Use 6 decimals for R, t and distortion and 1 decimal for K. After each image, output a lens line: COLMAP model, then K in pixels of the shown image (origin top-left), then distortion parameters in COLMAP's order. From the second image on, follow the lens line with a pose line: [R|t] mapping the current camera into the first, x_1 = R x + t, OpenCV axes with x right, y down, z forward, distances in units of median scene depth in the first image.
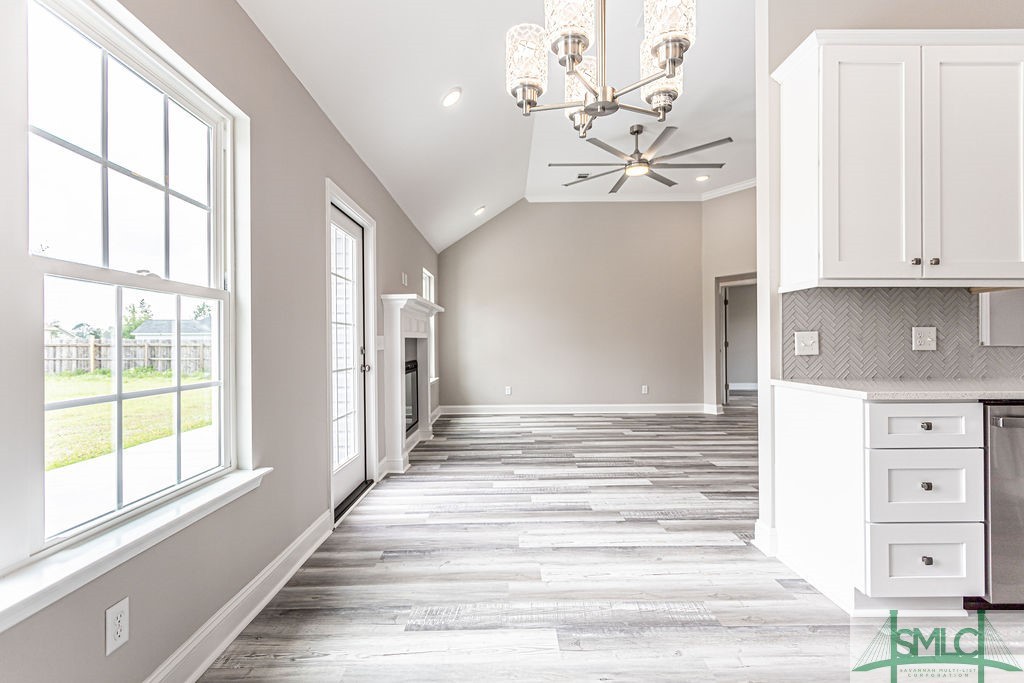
lens RADIAL K [[484.5, 0, 514.5], [0, 484.5, 341.0], [0, 0, 1]] dist [0.001688, 0.000202]
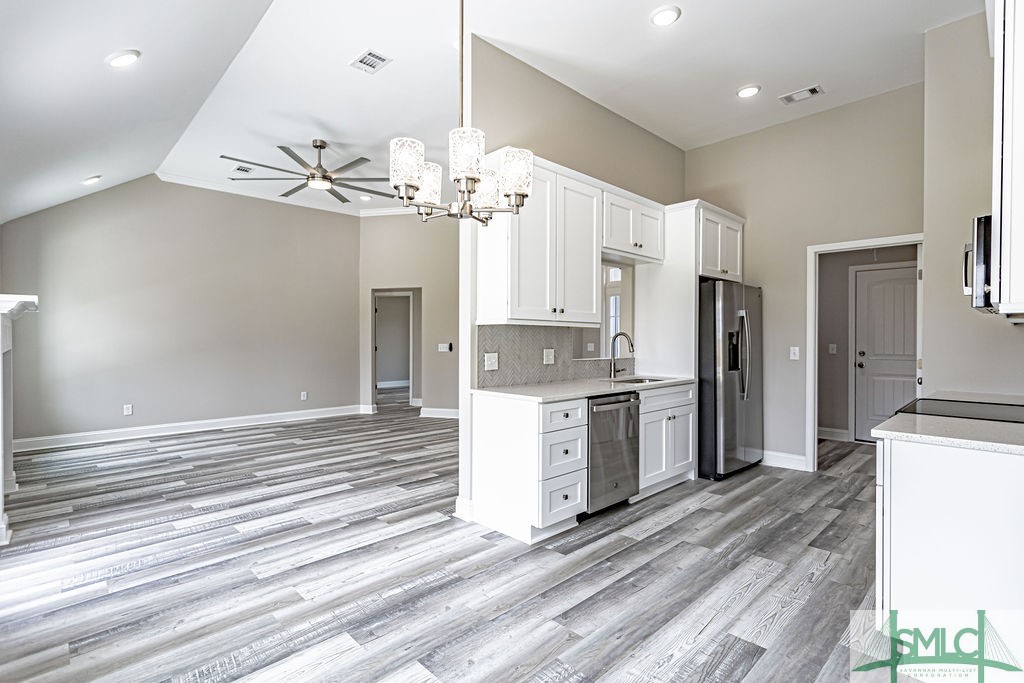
lens RADIAL K [[483.5, 0, 514.5], [0, 483.5, 339.9], [0, 0, 1]] dist [0.003917, 0.000240]
pose [[0.726306, 0.006397, 0.687341, -0.265818], [-0.009385, 0.999956, 0.000610, -0.051851], [-0.687307, -0.006894, 0.726334, -0.043268]]
